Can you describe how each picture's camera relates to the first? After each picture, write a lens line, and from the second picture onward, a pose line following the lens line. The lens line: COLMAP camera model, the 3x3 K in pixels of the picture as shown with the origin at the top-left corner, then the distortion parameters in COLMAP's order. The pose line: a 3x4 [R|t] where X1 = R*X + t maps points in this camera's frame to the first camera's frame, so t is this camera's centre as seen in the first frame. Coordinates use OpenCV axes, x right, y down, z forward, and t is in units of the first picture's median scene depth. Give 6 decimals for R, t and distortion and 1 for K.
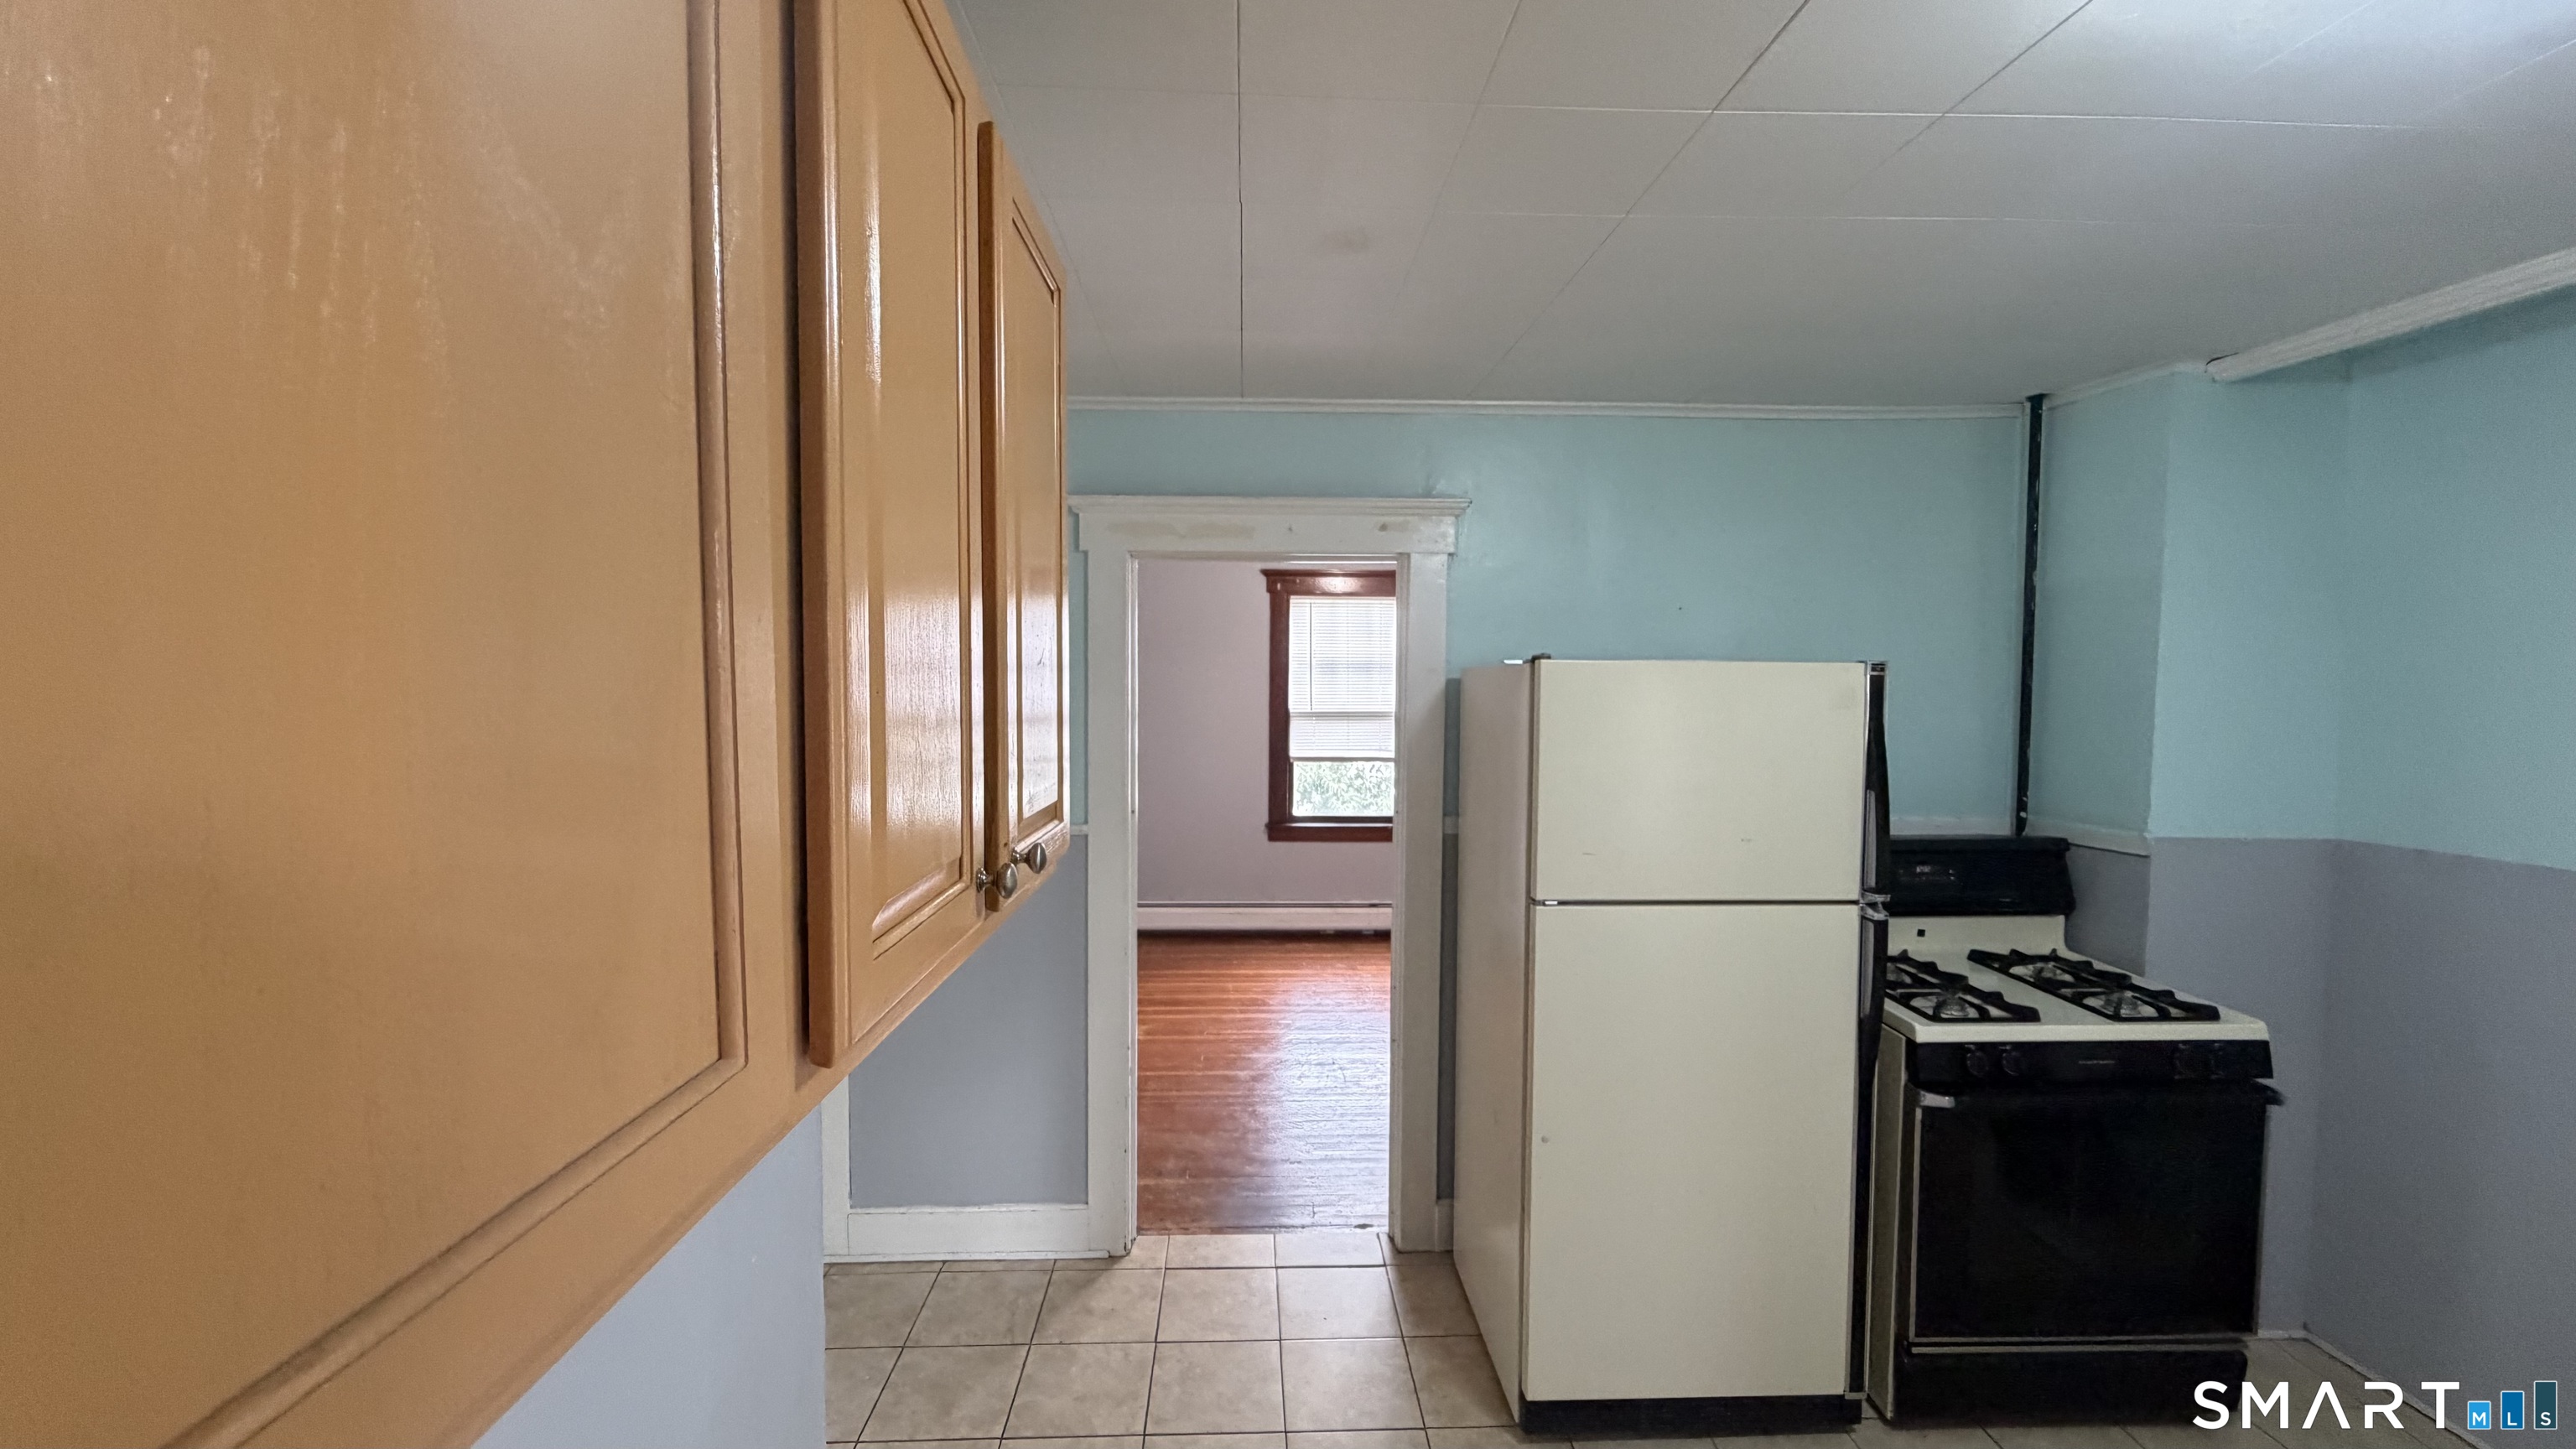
lens RADIAL K [[1032.0, 0, 1280.8], [0, 1032.0, 727.3], [0, 0, 1]] dist [0.006950, 0.000252]
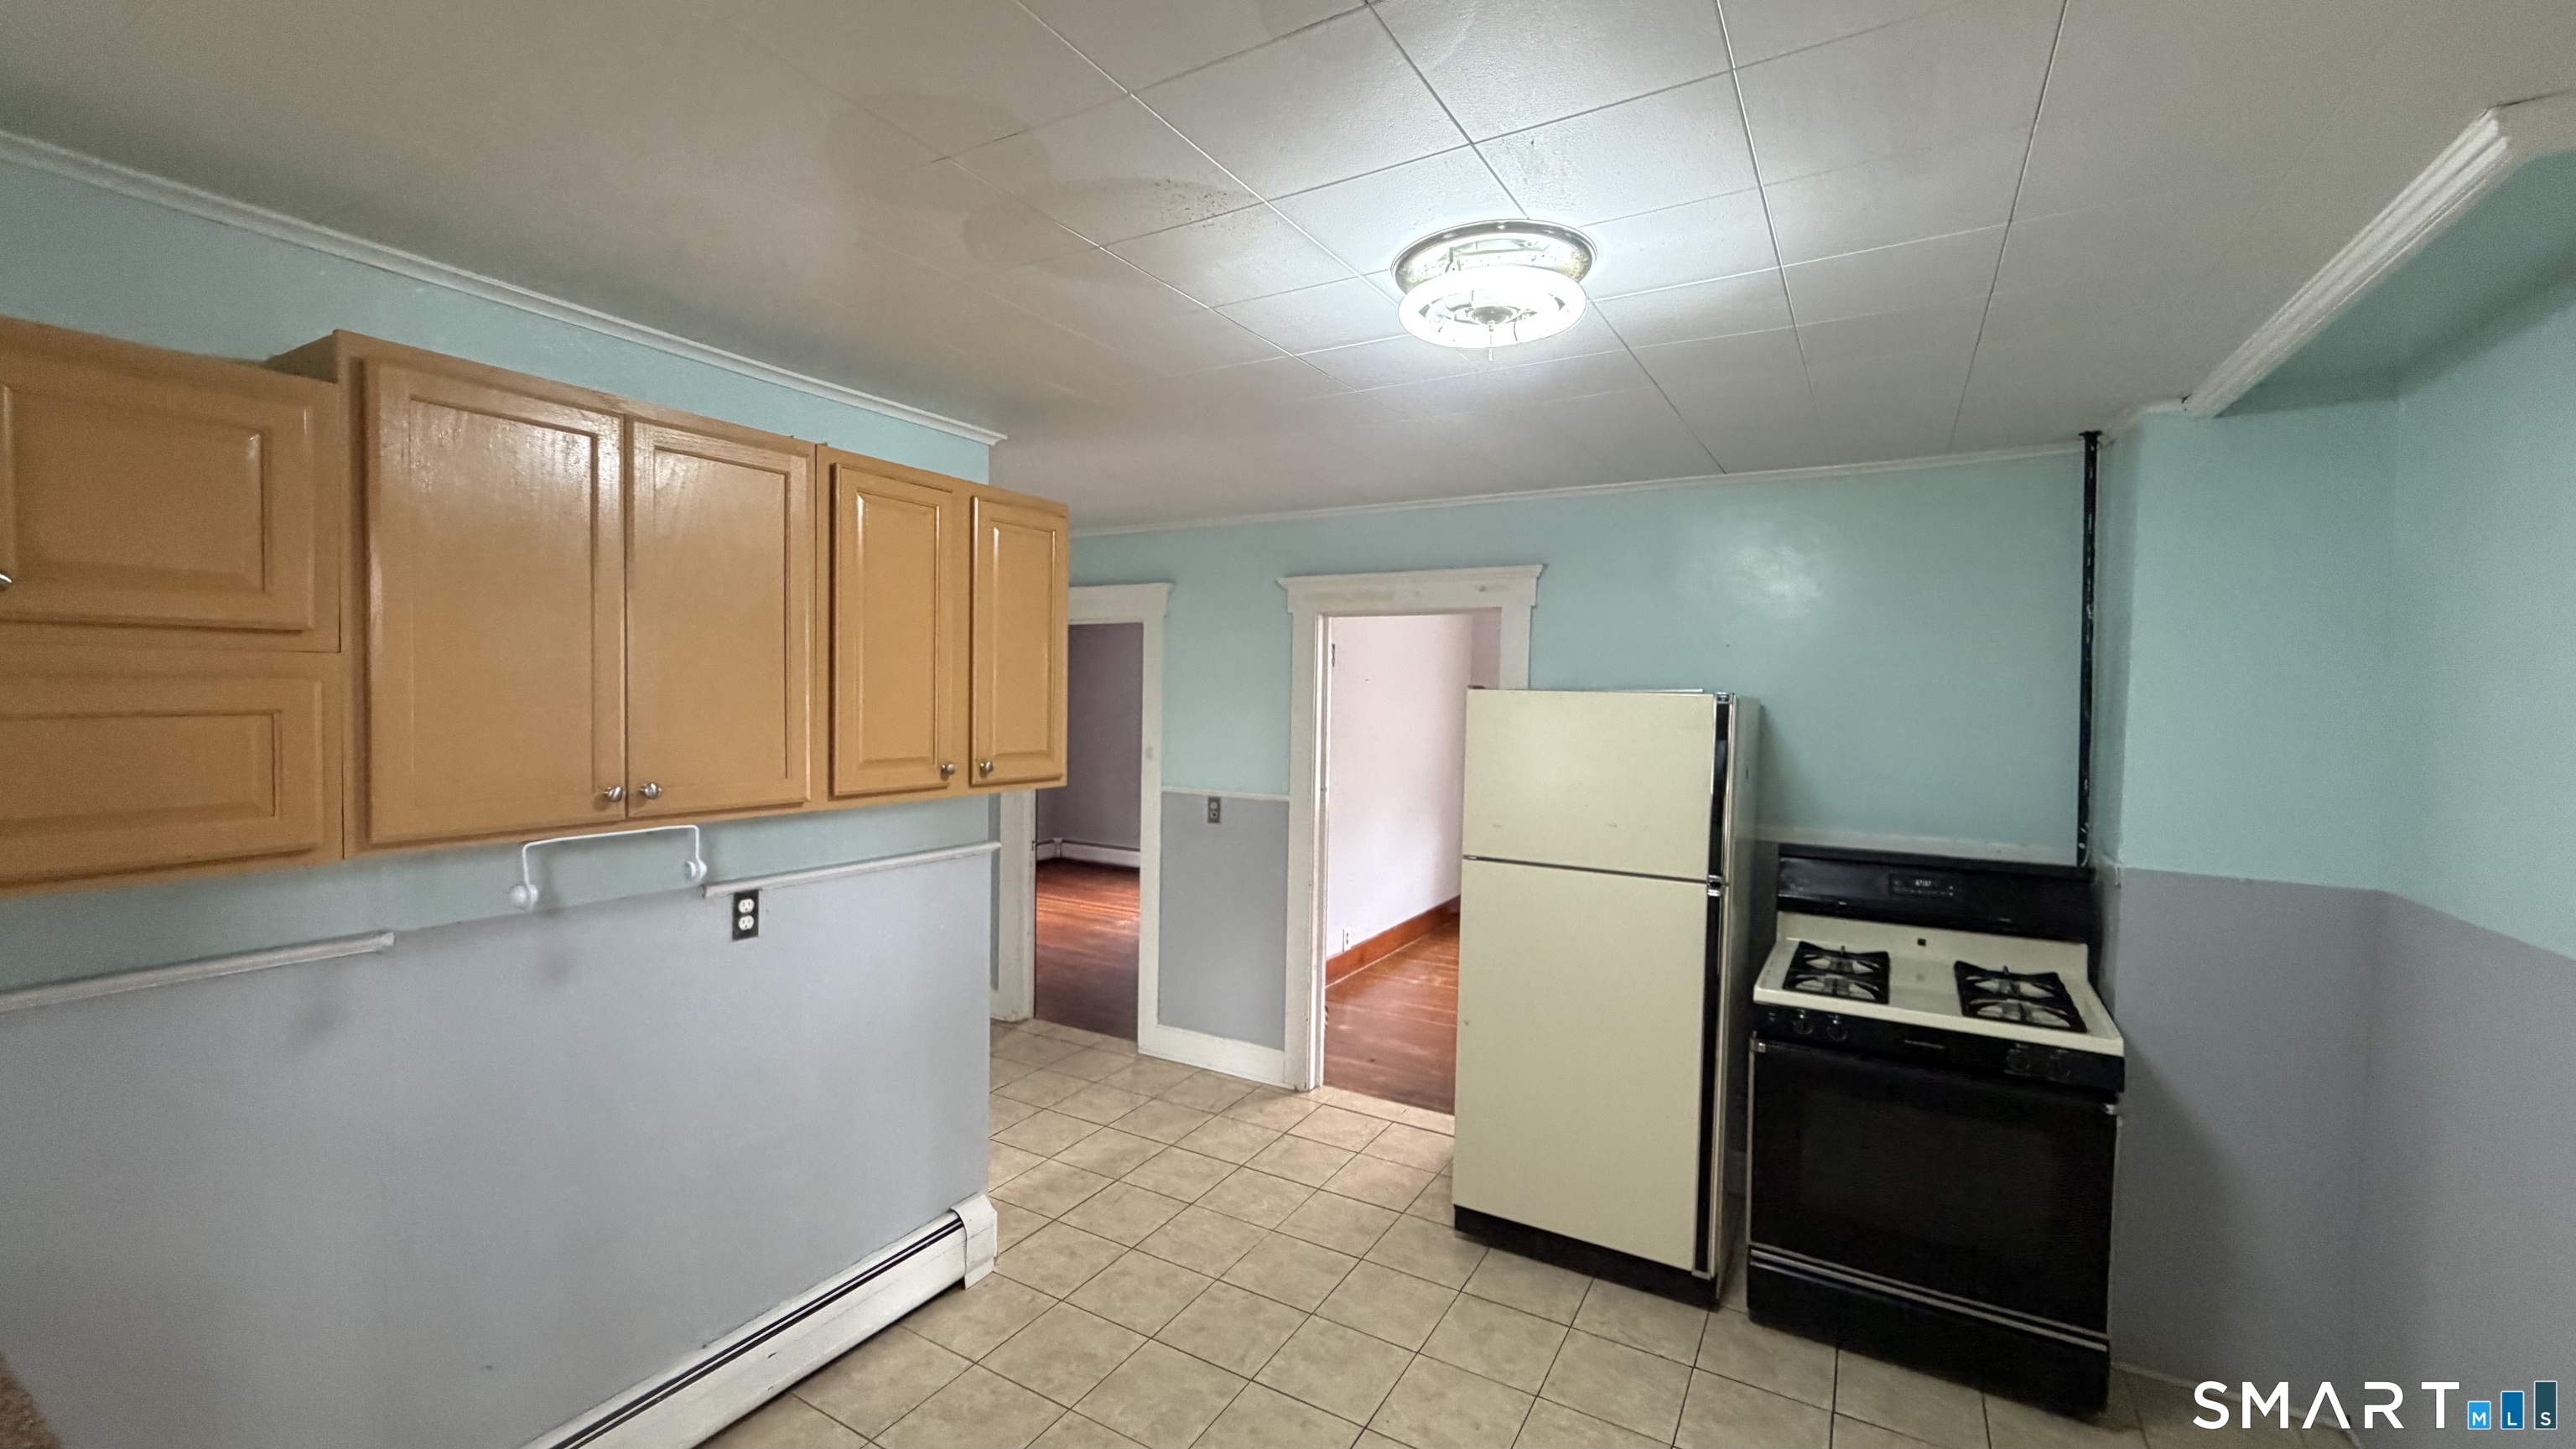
lens RADIAL K [[1032.0, 0, 1287.8], [0, 1032.0, 732.0], [0, 0, 1]] dist [0.006950, 0.000252]
pose [[0.846134, 0.031151, -0.532059, 0.618606], [-0.038147, 0.999270, -0.002160, 0.005716], [0.531603, 0.022124, 0.846705, -0.276039]]
